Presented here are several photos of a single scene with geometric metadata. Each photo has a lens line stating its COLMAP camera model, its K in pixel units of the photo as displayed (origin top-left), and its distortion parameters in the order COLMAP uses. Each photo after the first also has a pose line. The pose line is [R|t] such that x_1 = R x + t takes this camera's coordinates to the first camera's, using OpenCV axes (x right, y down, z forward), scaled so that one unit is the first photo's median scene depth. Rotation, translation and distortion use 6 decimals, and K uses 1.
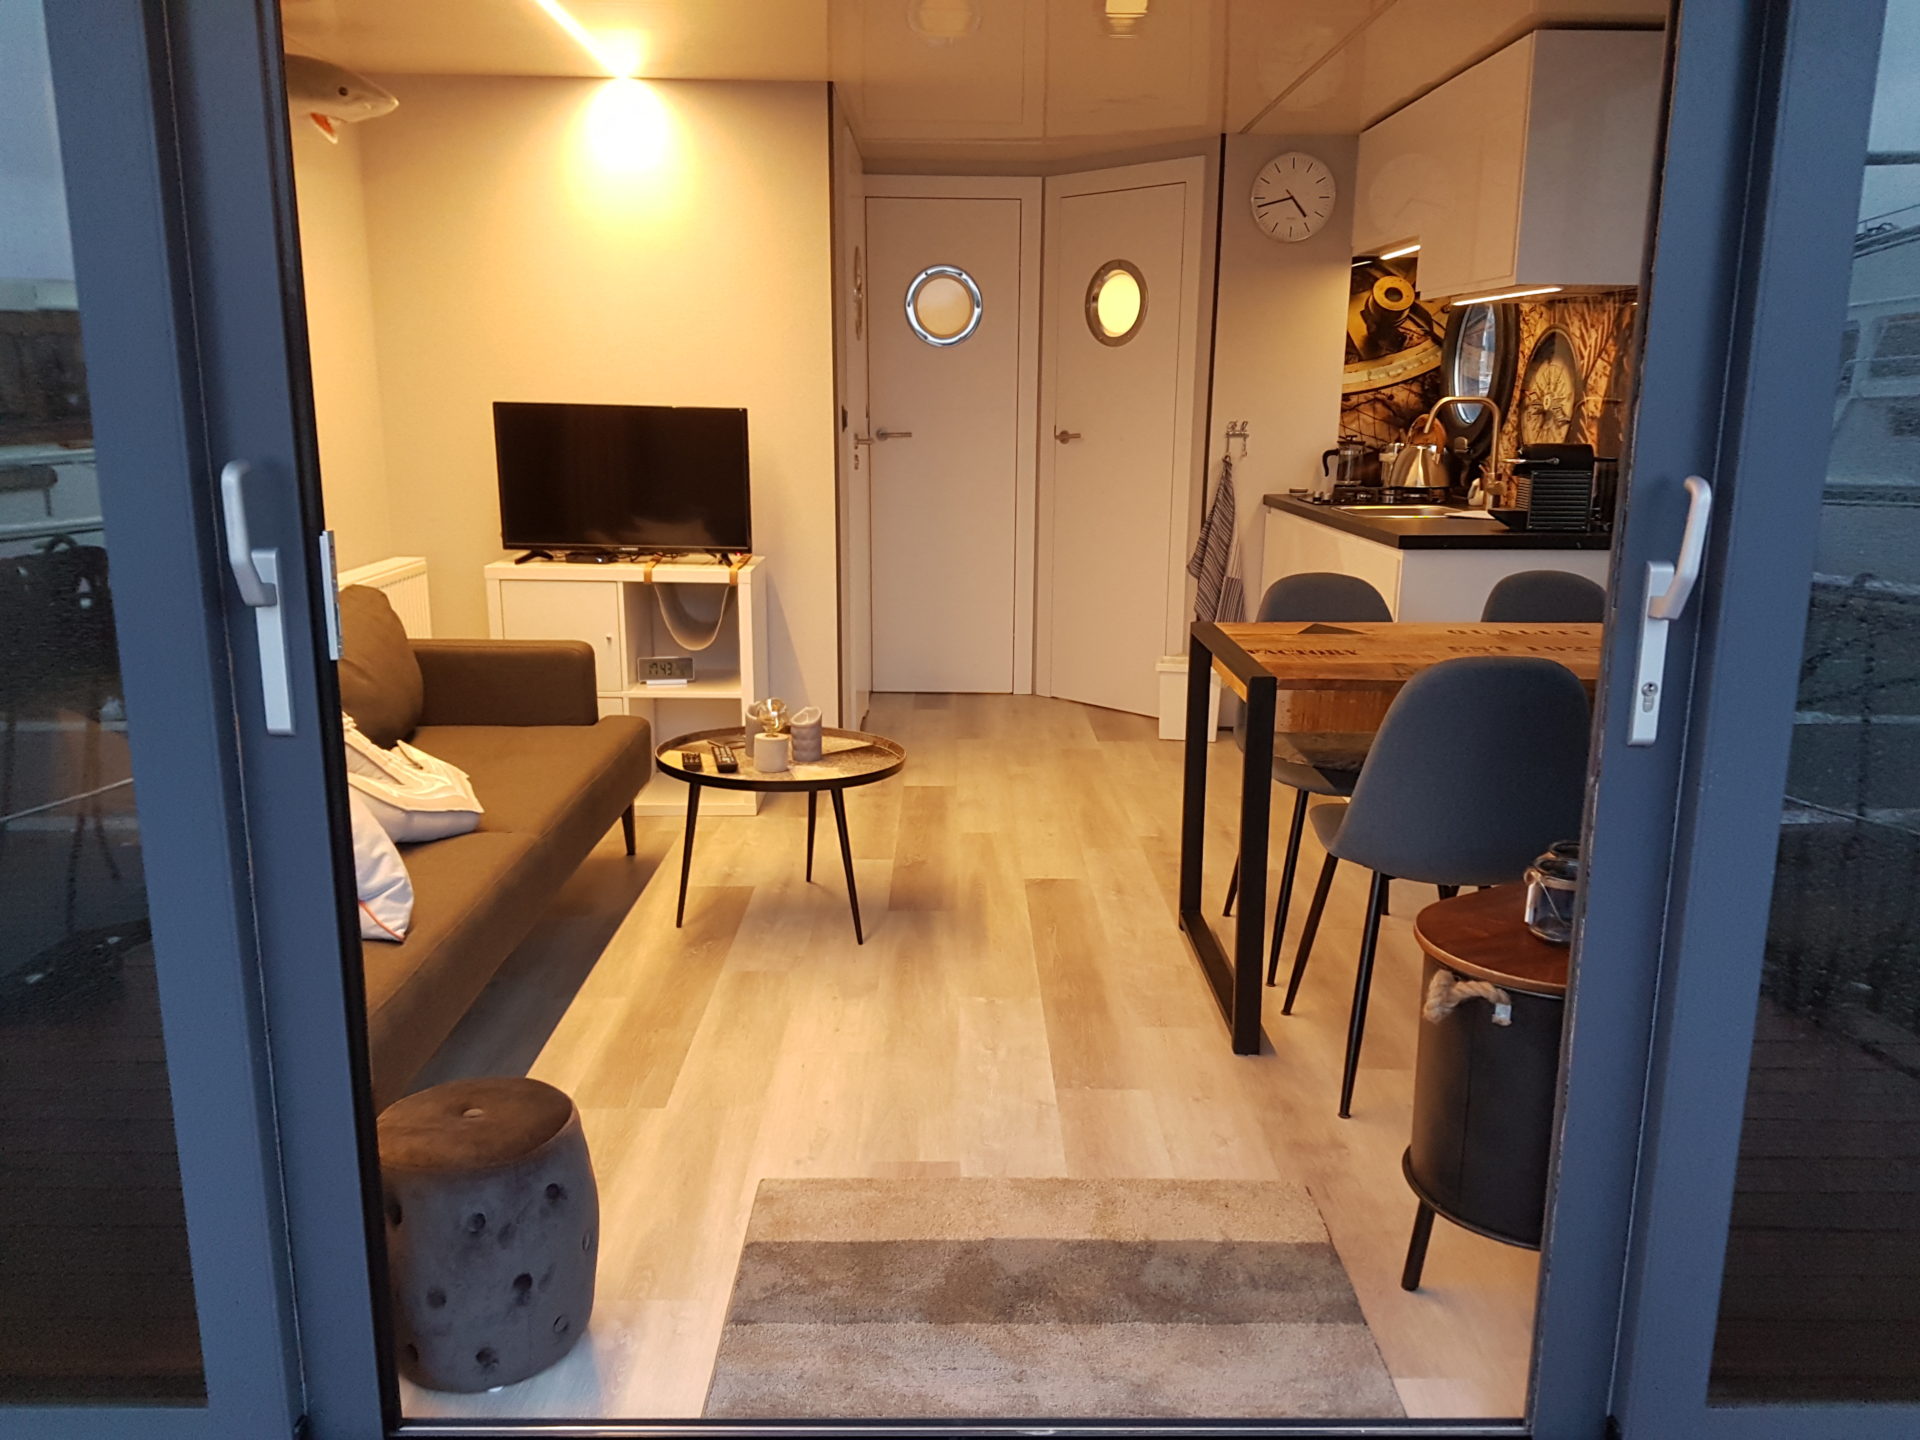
lens RADIAL K [[1480.7, 0, 969.1], [0, 1480.7, 721.1], [0, 0, 1]] dist [0.316187, -0.646810]
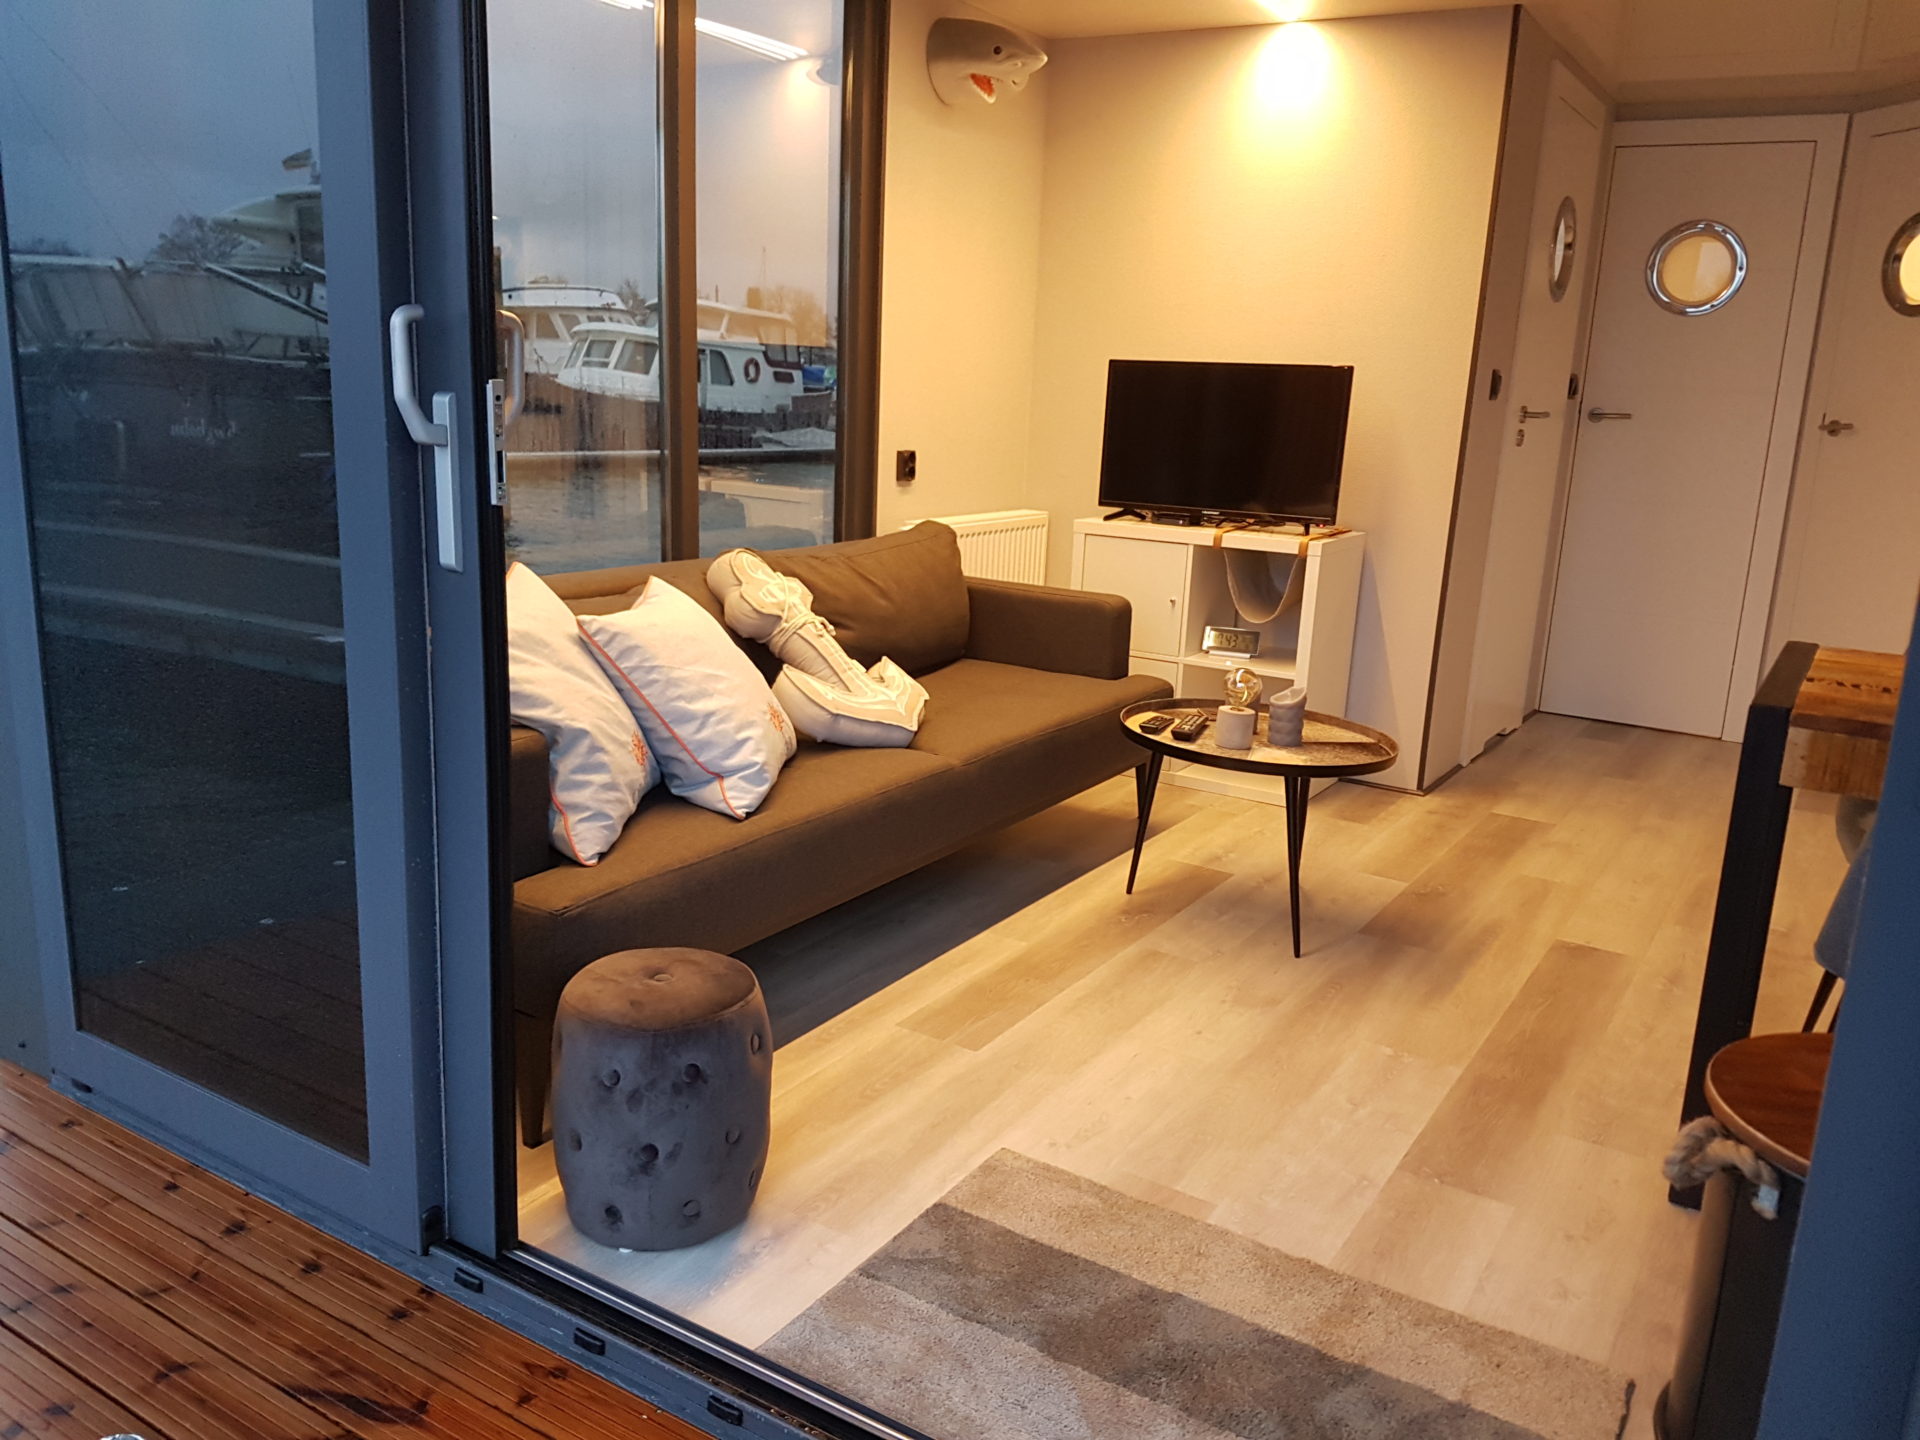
lens RADIAL K [[1483.0, 0, 979.1], [0, 1483.0, 708.4], [0, 0, 1]] dist [0.200311, -0.282098]
pose [[0.844899, 0.148339, -0.513947, 0.166315], [-0.156291, 0.987313, 0.028033, 0.006862], [0.511585, 0.056640, 0.857364, 0.108724]]
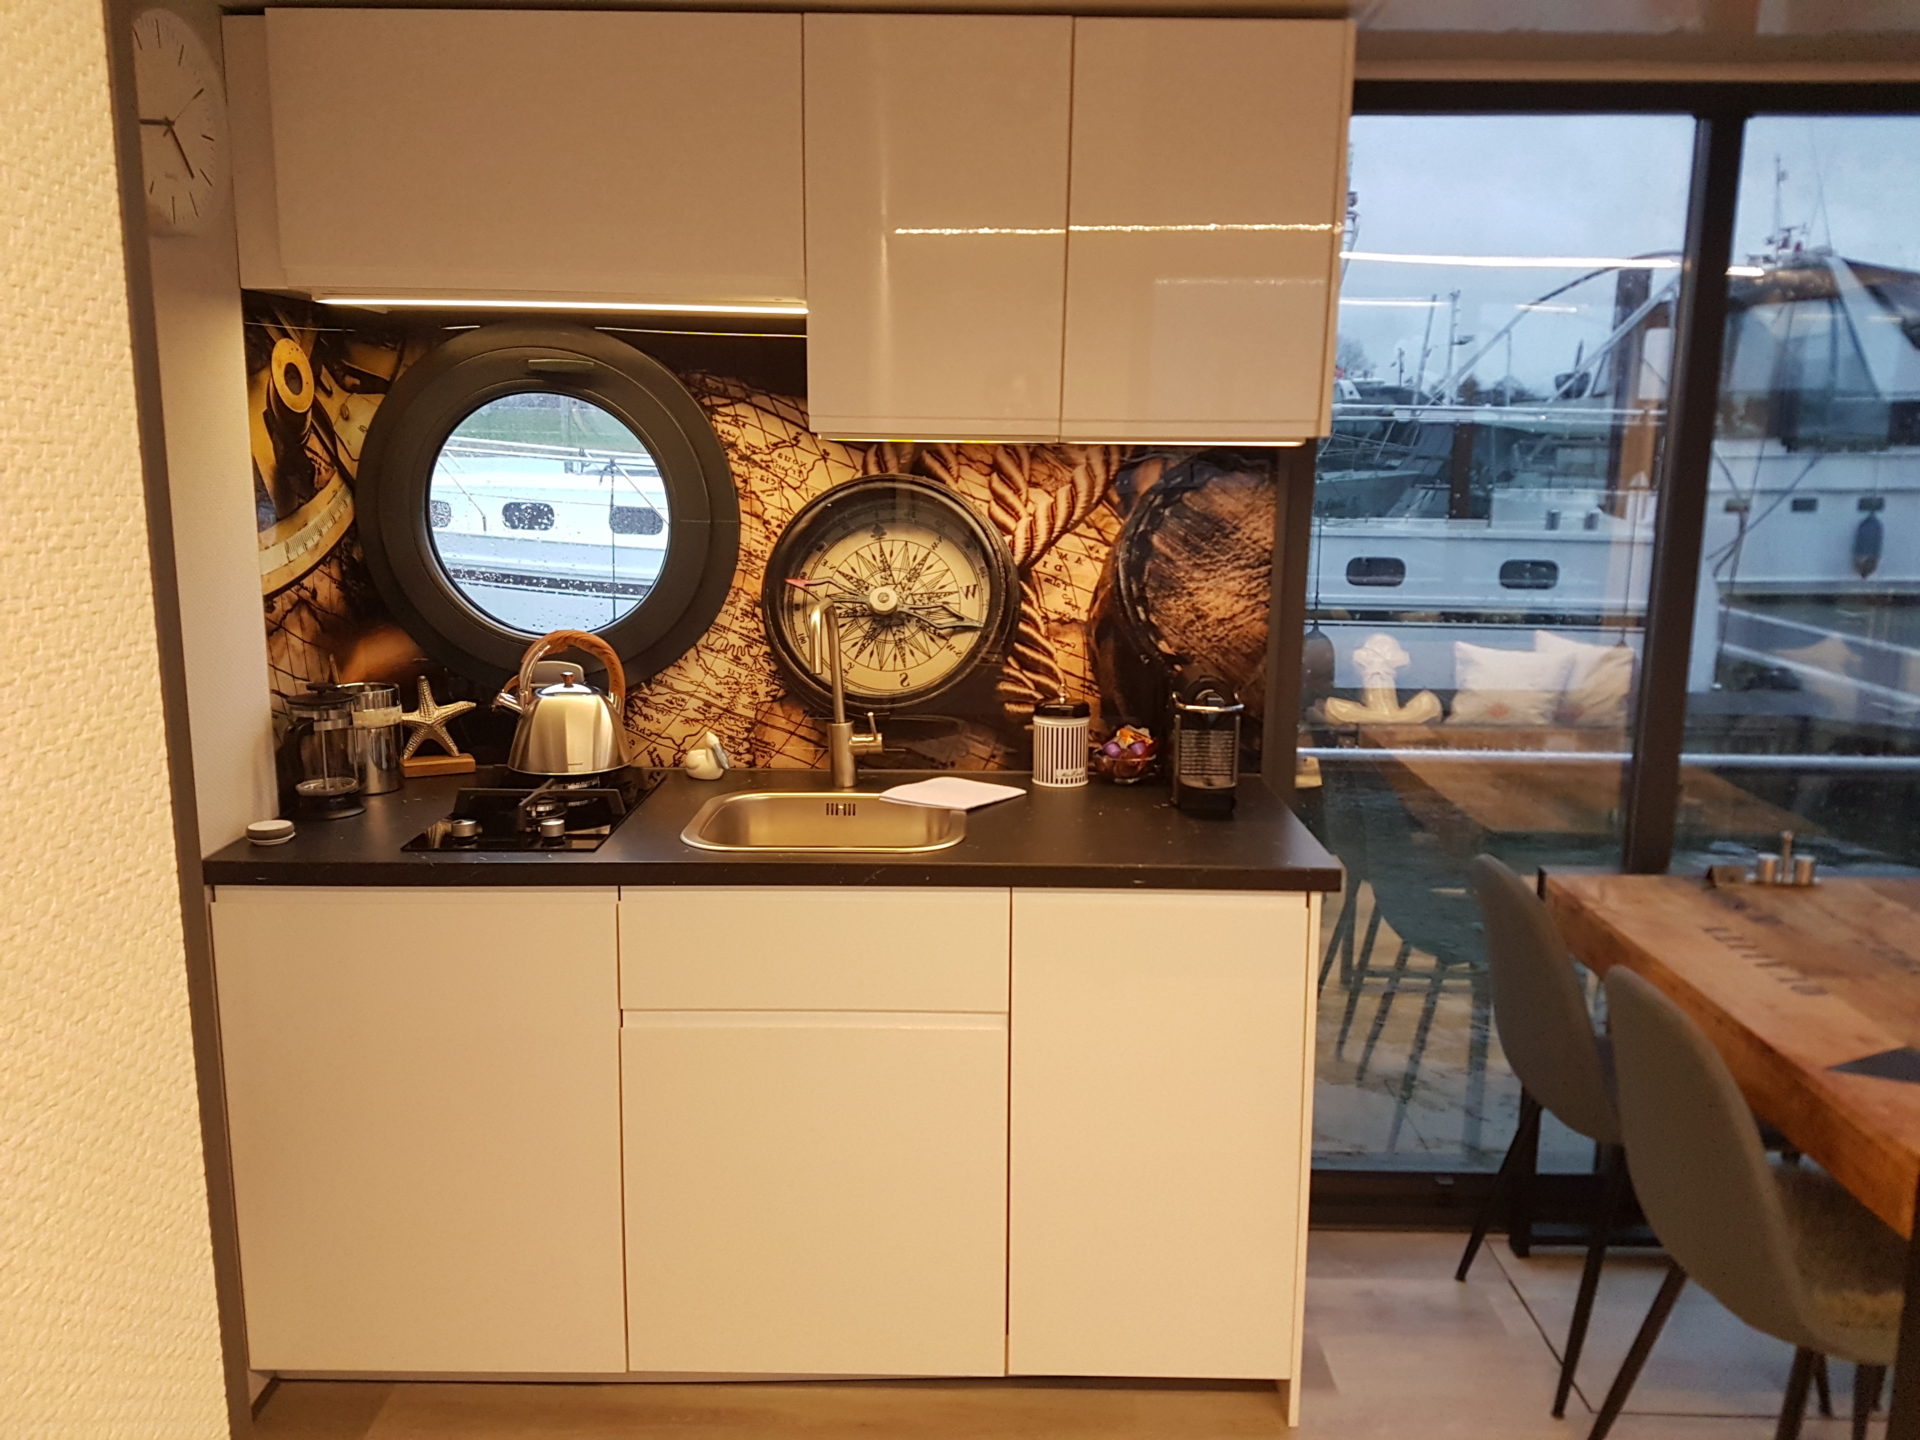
lens RADIAL K [[1483.0, 0, 979.1], [0, 1483.0, 708.4], [0, 0, 1]] dist [0.200311, -0.282098]
pose [[0.014718, -0.184286, 0.982763, -0.232943], [0.205813, 0.962381, 0.177381, -0.277808], [-0.978481, 0.199655, 0.052093, 0.990932]]
